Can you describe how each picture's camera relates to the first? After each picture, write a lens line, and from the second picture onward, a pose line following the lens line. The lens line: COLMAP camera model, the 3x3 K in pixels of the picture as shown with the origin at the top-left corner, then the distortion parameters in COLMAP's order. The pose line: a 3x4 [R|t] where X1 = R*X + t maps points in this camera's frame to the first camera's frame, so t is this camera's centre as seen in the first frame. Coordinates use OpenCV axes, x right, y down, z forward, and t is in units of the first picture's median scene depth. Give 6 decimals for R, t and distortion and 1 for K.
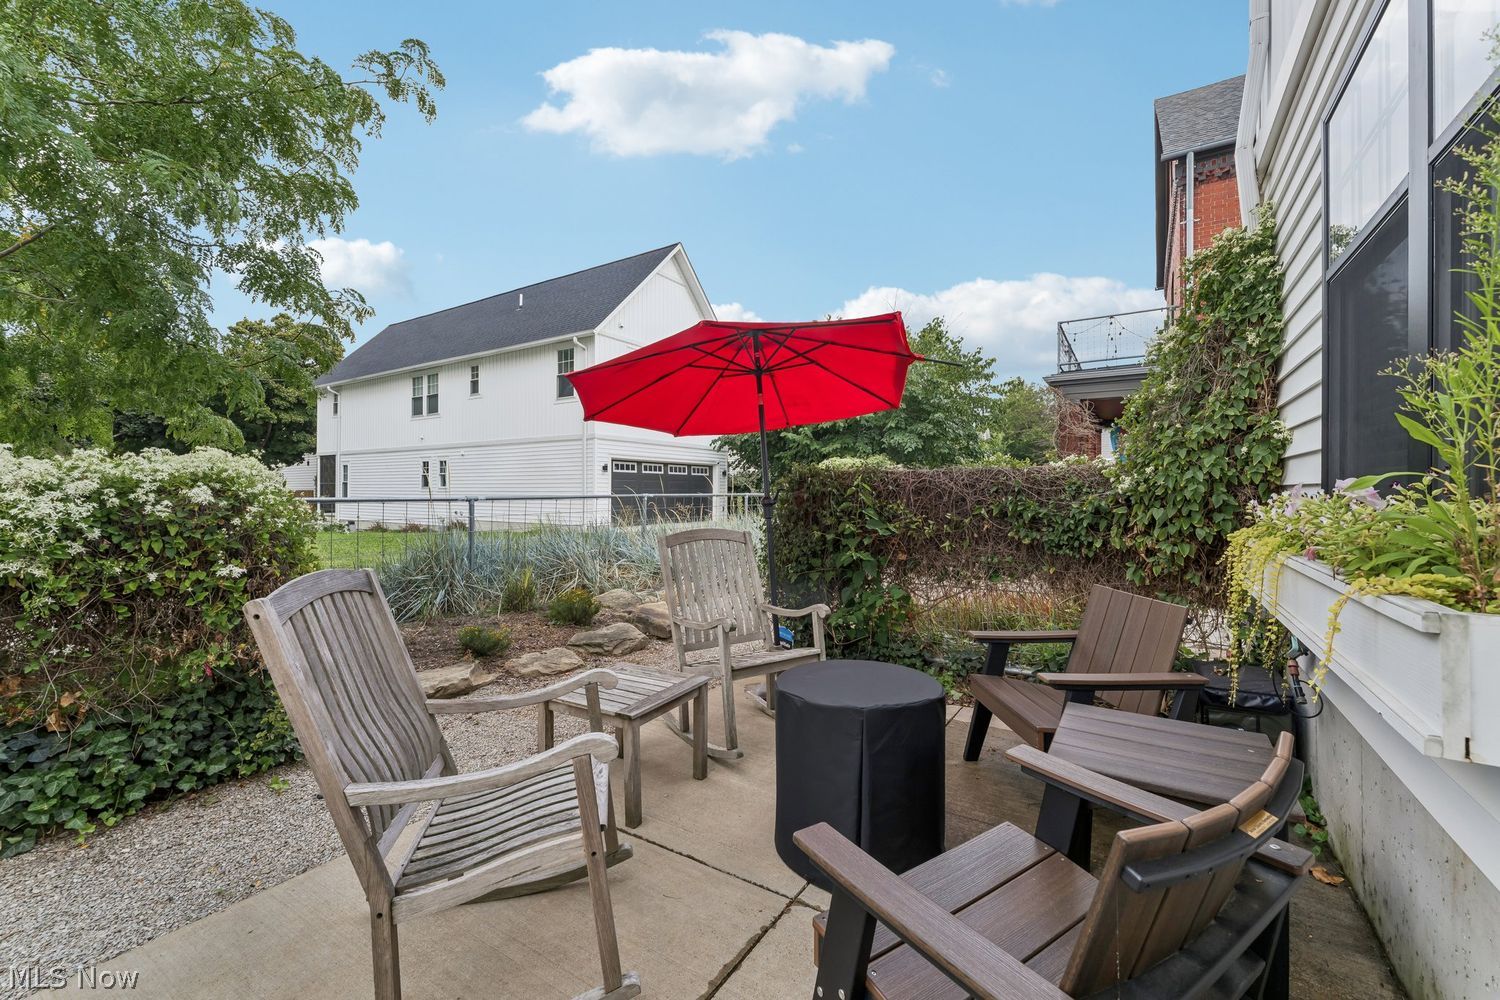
lens RADIAL K [[602.9, 0, 753.1], [0, 602.9, 486.1], [0, 0, 1]] dist [0.000125, -0.001435]
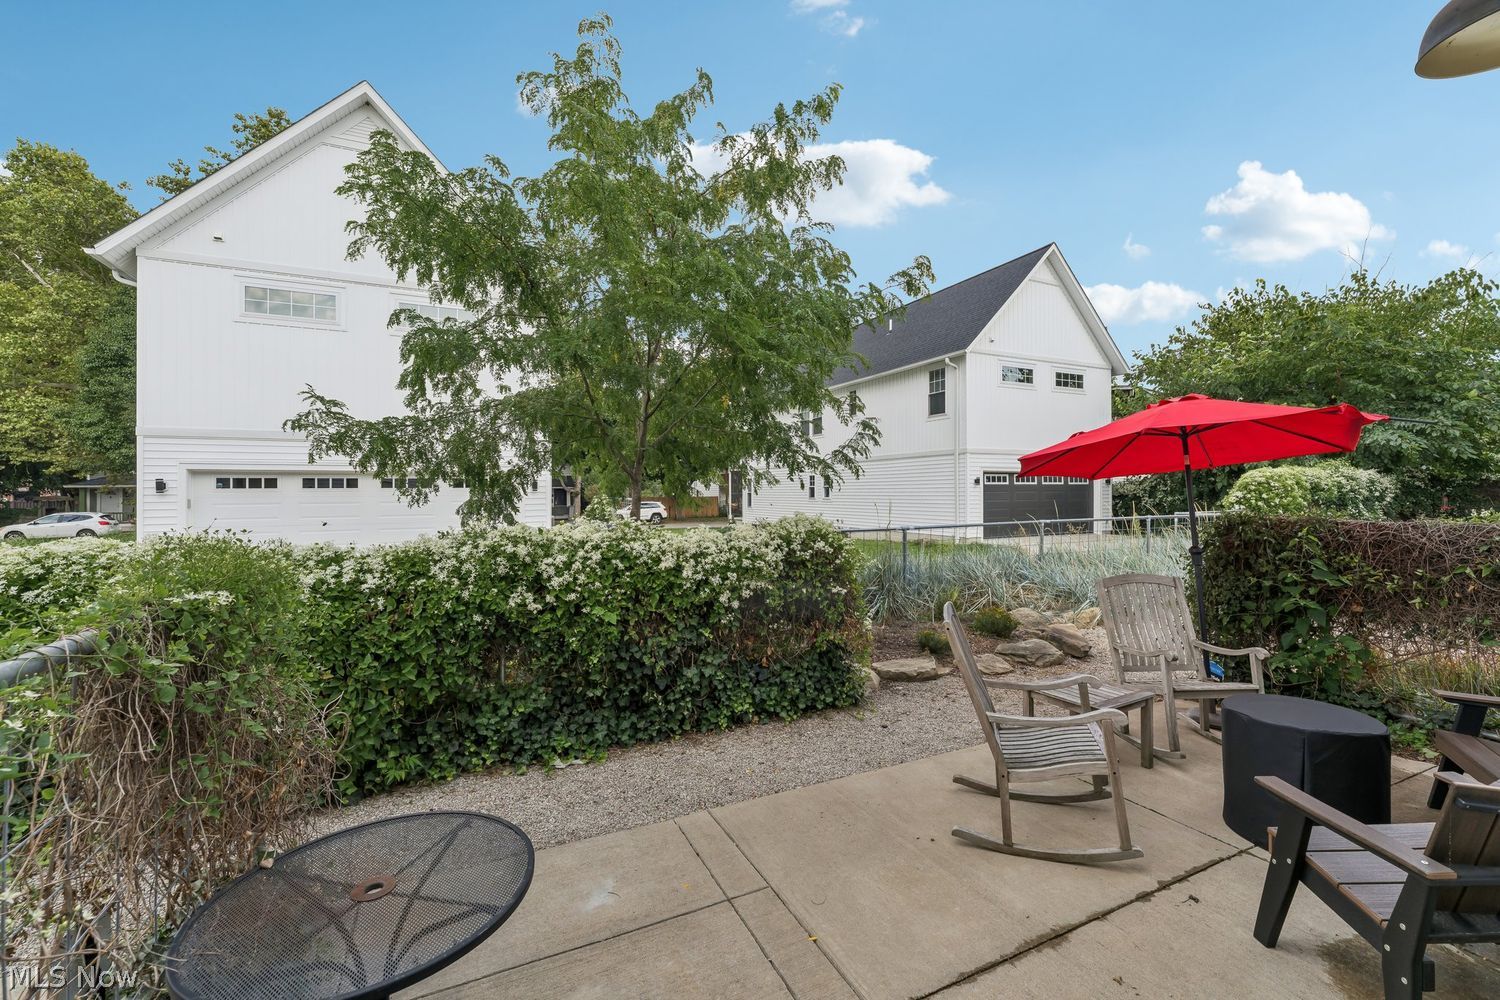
lens RADIAL K [[602.9, 0, 771.0], [0, 602.9, 495.8], [0, 0, 1]] dist [0.000125, -0.001435]
pose [[0.852247, -0.009467, -0.523054, -0.063762], [0.012941, 0.999912, 0.002987, -0.090519], [0.522979, -0.009314, 0.852295, -0.386838]]
